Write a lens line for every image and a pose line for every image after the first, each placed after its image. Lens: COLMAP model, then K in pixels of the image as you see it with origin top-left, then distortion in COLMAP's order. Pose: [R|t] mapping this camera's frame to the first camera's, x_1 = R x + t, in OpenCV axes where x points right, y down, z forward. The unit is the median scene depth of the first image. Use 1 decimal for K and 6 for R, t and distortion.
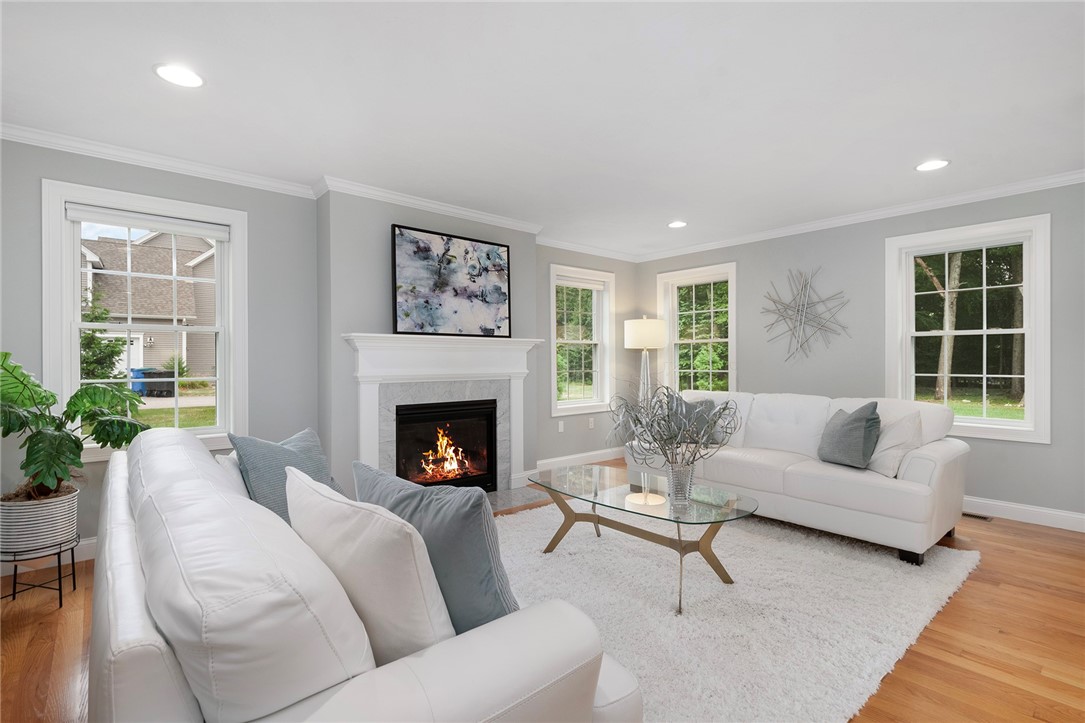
lens RADIAL K [[505.9, 0, 543.2], [0, 505.9, 362.8], [0, 0, 1]] dist [0.003297, 0.000899]
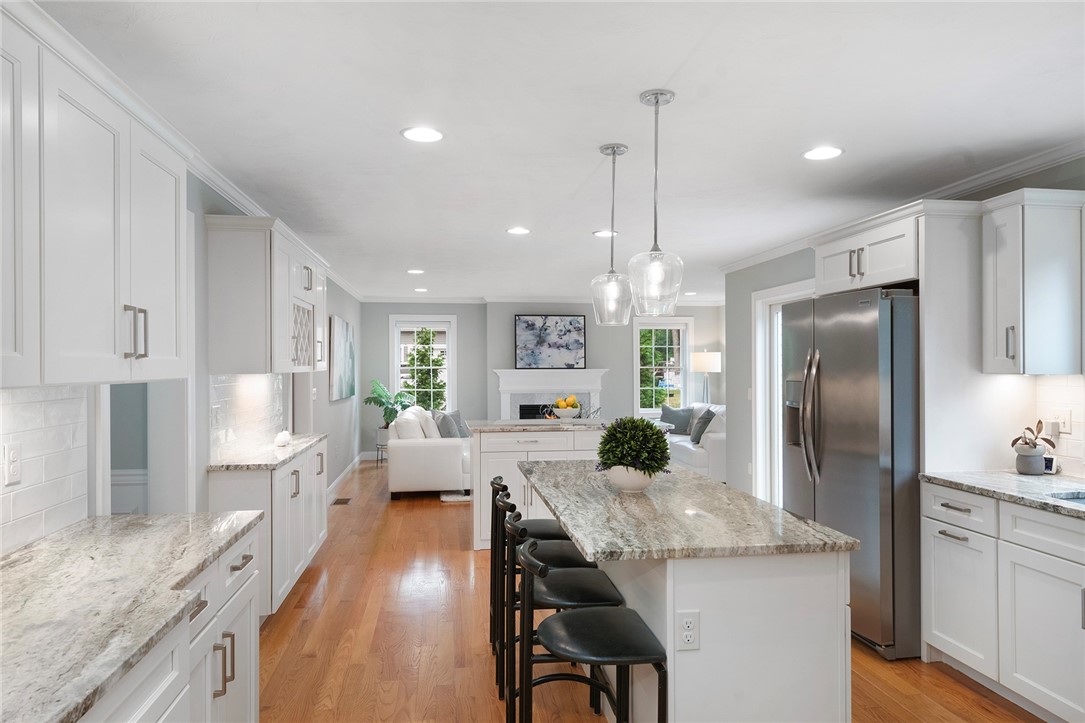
lens RADIAL K [[693.6, 0, 539.1], [0, 693.6, 363.3], [0, 0, 1]] dist [-0.001388, -0.000007]
pose [[0.839603, -0.004121, -0.543186, 1.178042], [-0.000238, 0.999968, -0.007954, -0.053506], [0.543201, 0.006808, 0.839575, -1.160050]]
